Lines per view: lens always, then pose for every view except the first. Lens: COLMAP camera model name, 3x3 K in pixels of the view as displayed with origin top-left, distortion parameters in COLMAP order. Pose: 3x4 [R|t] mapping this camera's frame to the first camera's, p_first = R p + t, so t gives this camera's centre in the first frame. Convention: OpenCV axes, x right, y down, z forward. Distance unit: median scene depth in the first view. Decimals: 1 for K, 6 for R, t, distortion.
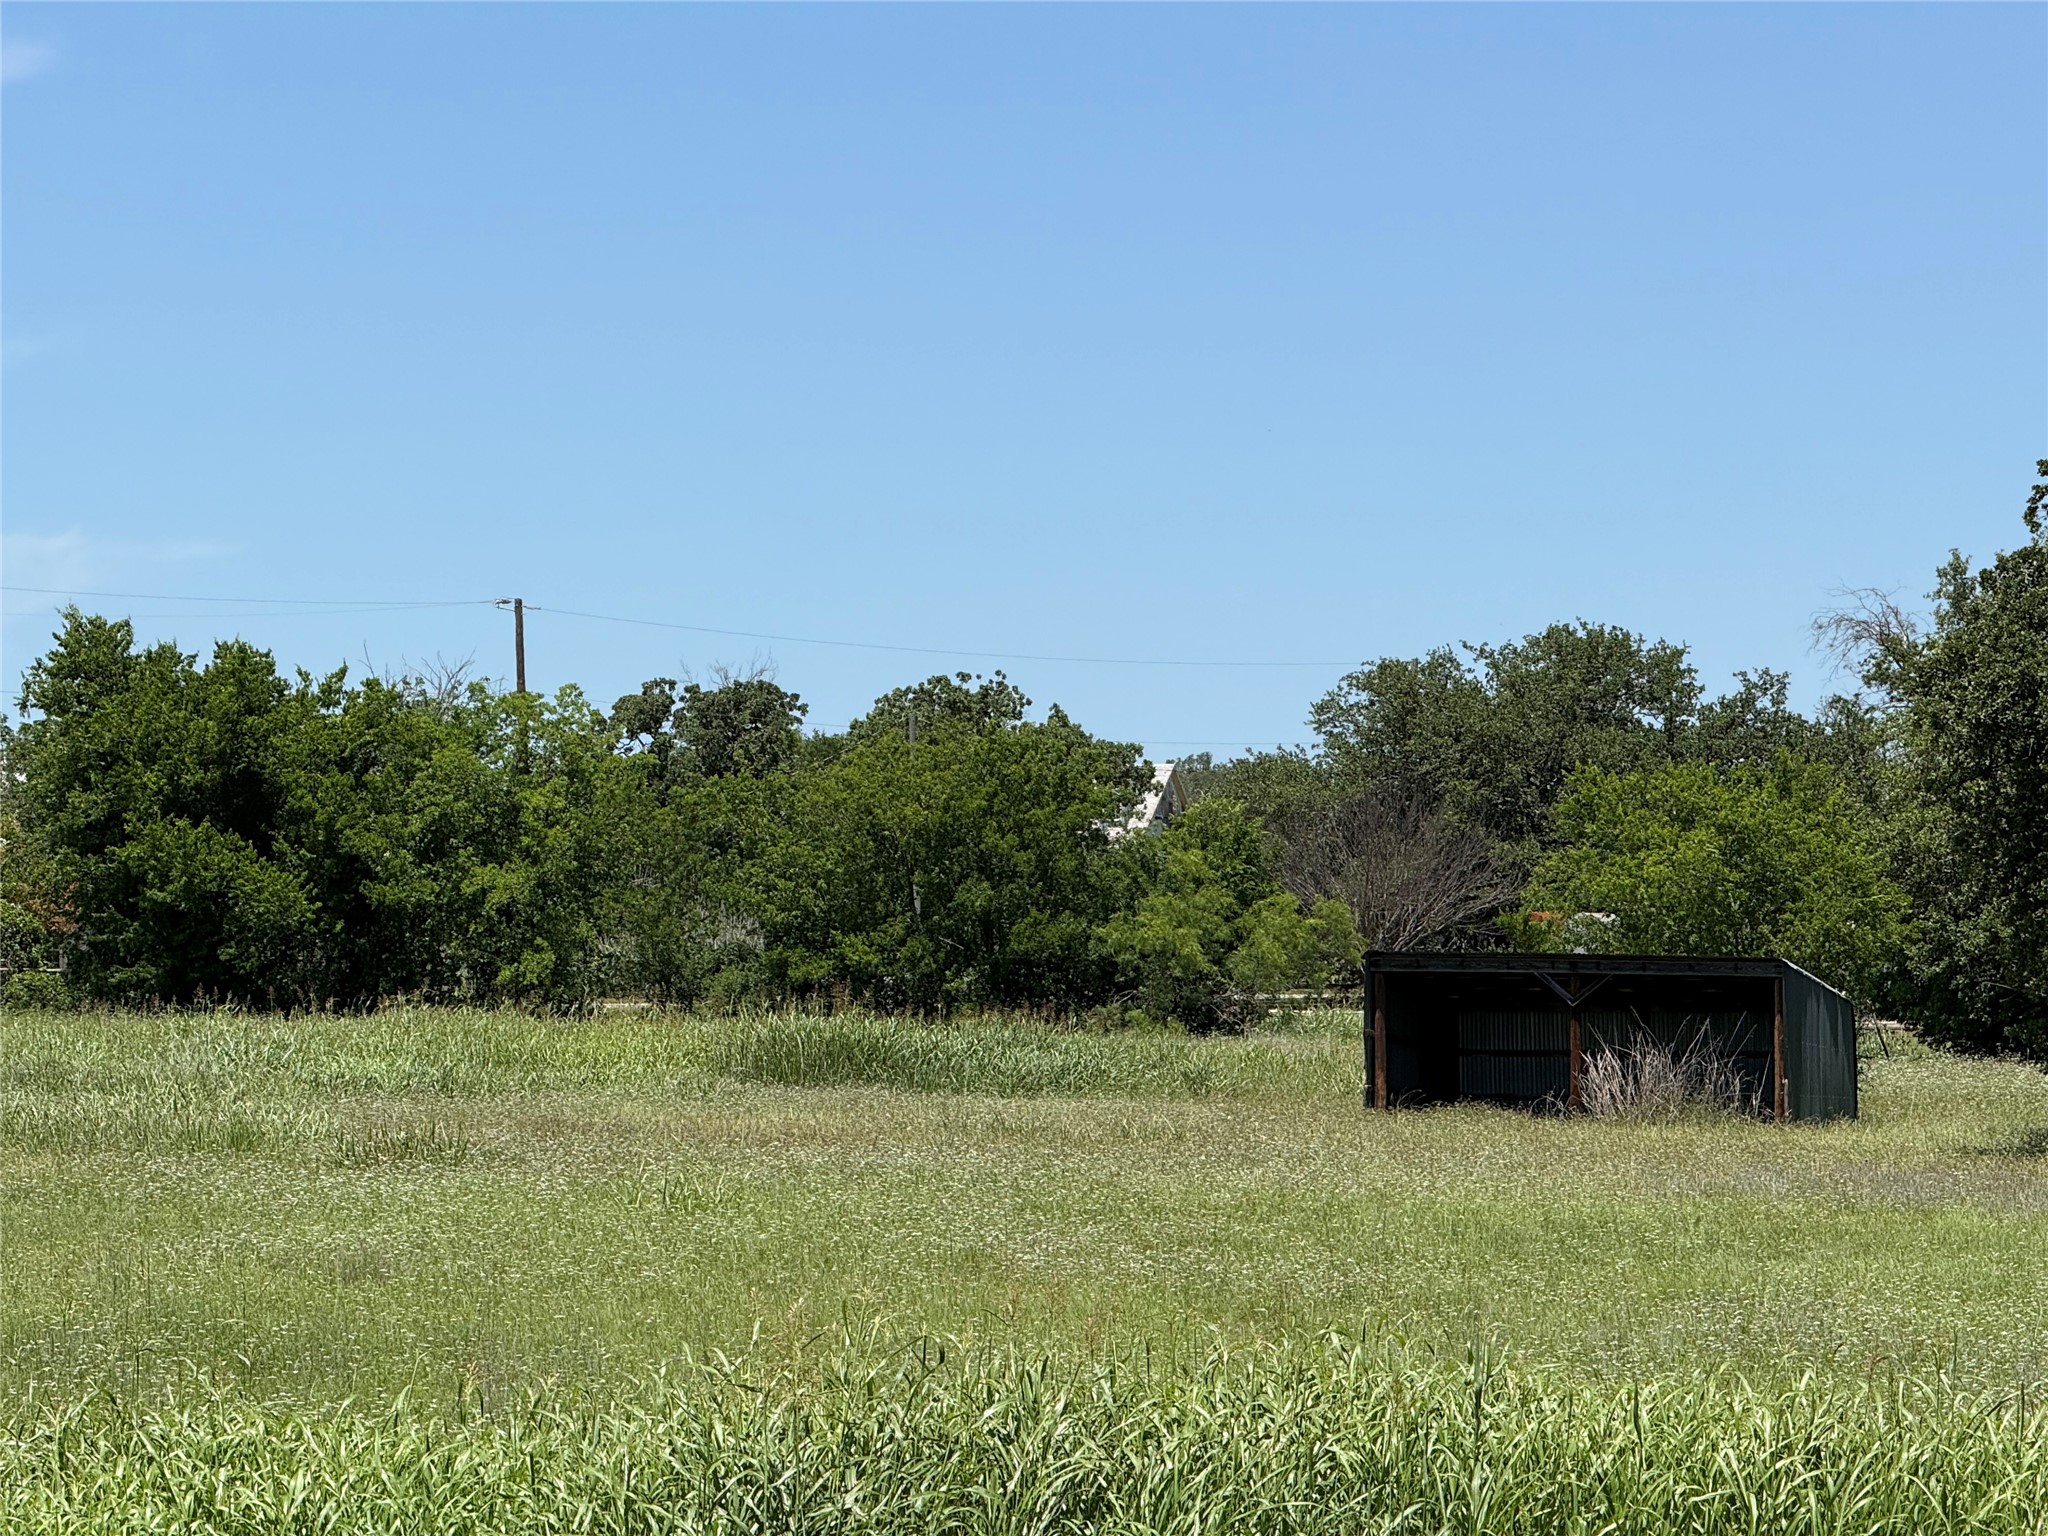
lens RADIAL K [[7461.5, 0, 1024.3], [0, 7461.5, 768.2], [0, 0, 1]] dist [1.103486, 0.000000]
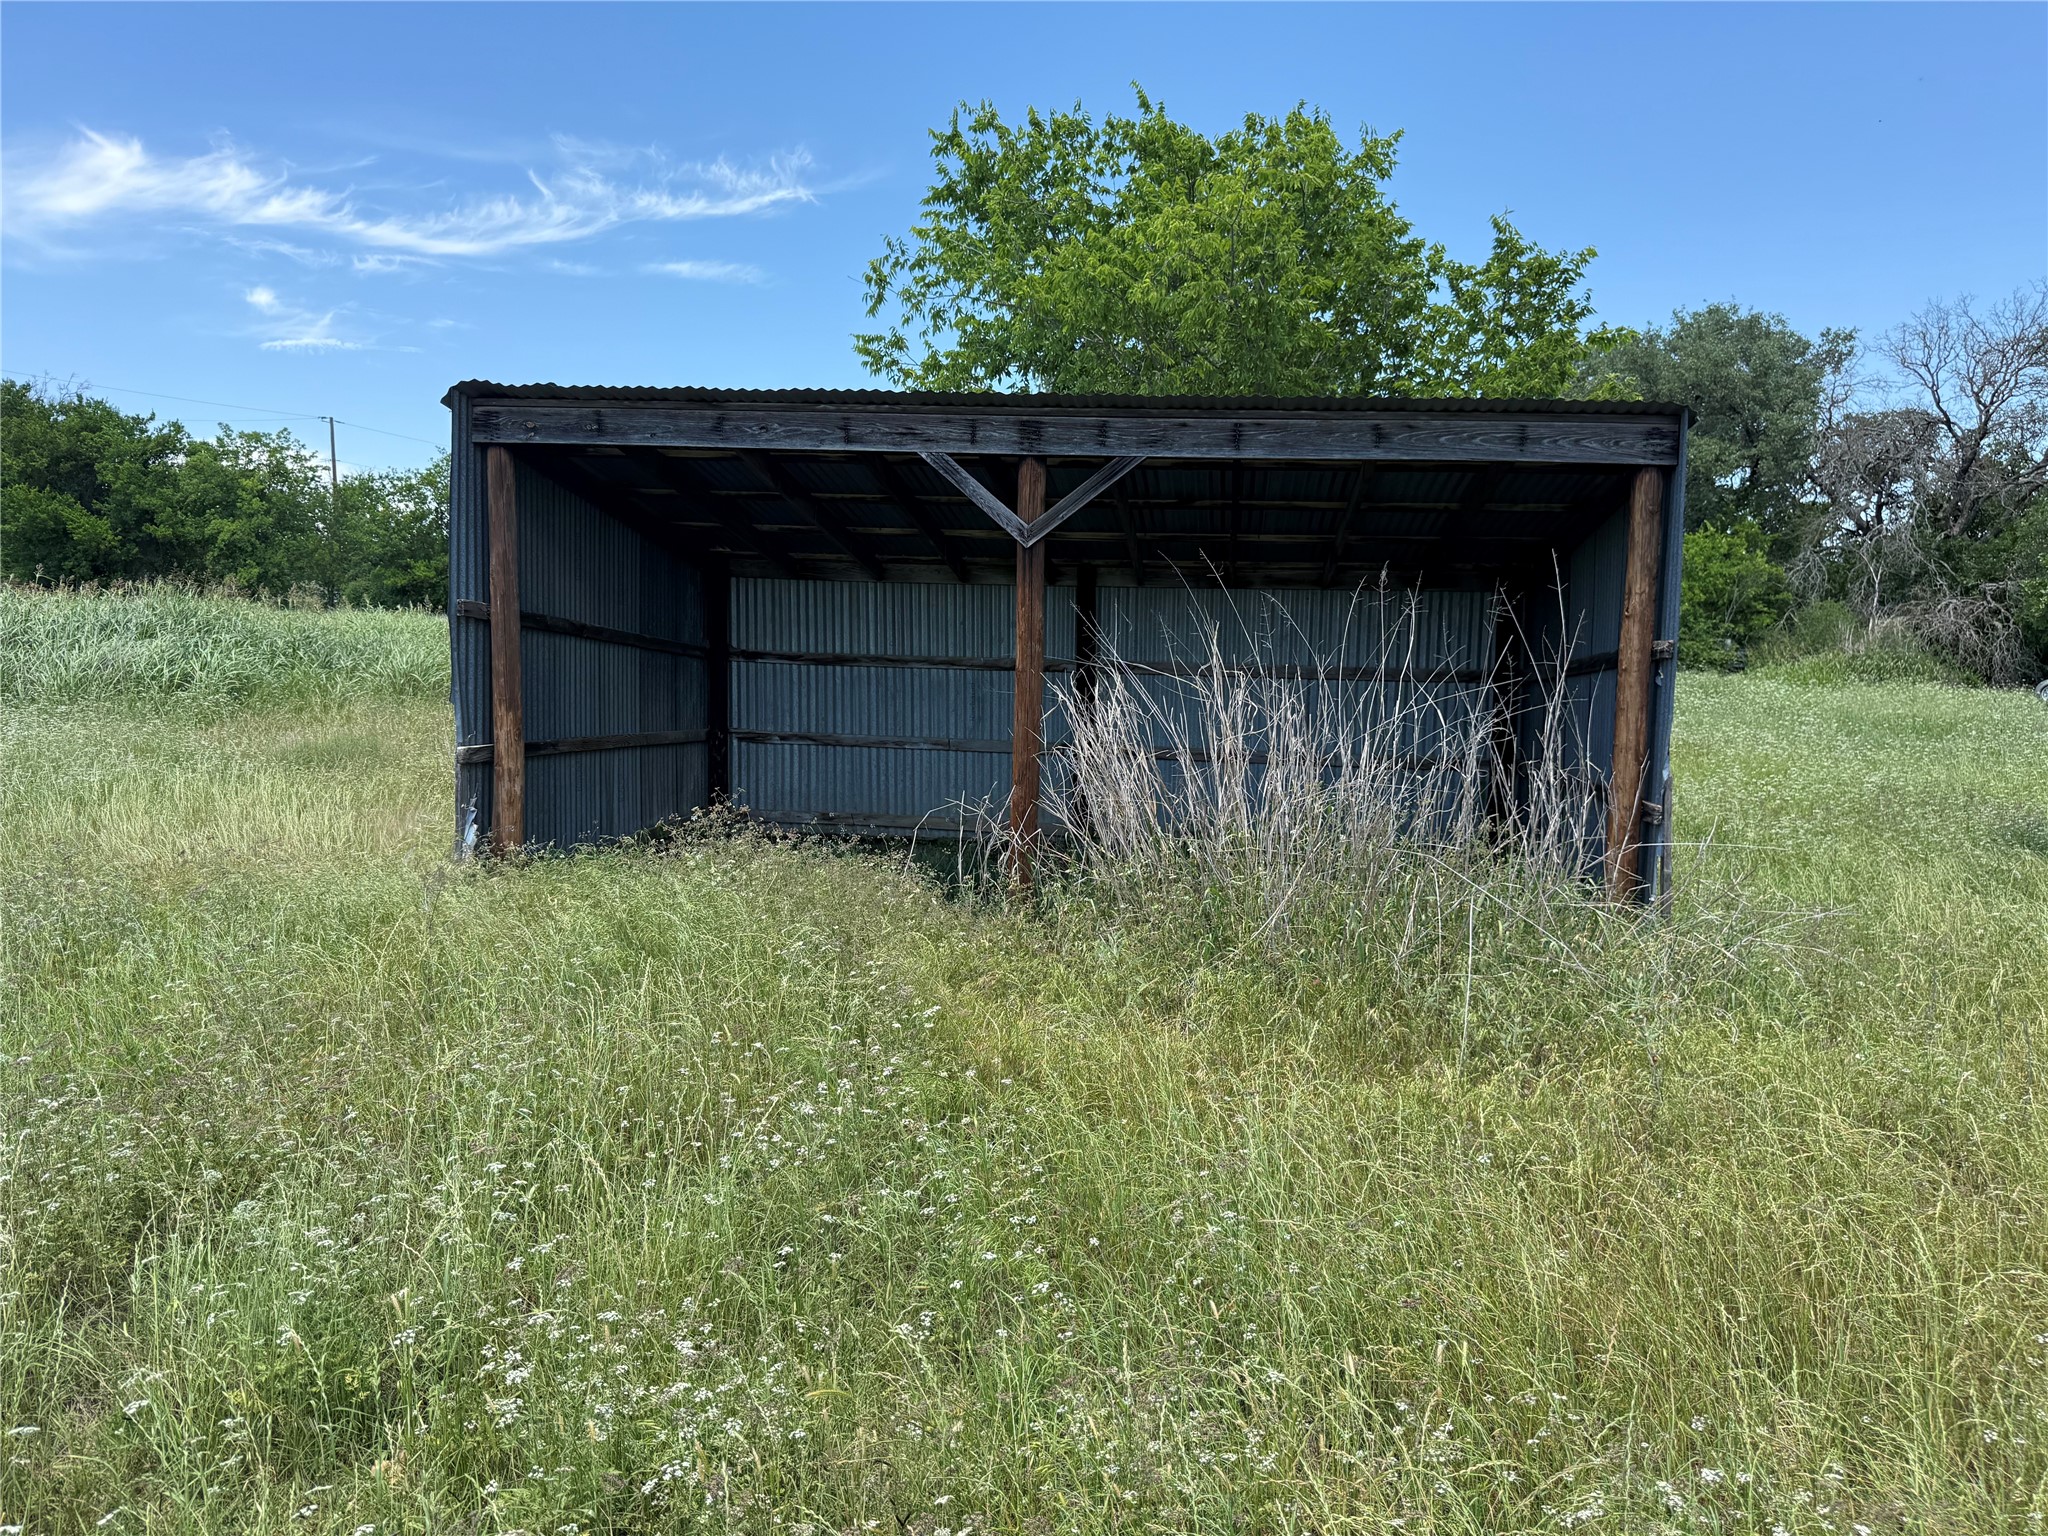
lens RADIAL K [[1551.1, 0, 1028.7], [0, 1551.1, 768.6], [0, 0, 1]] dist [0.053097, 0.007927]
pose [[0.974473, 0.005795, 0.224431, 0.034953], [-0.033511, 0.992223, 0.119881, 0.020796], [-0.221991, -0.124342, 0.967088, 0.576295]]
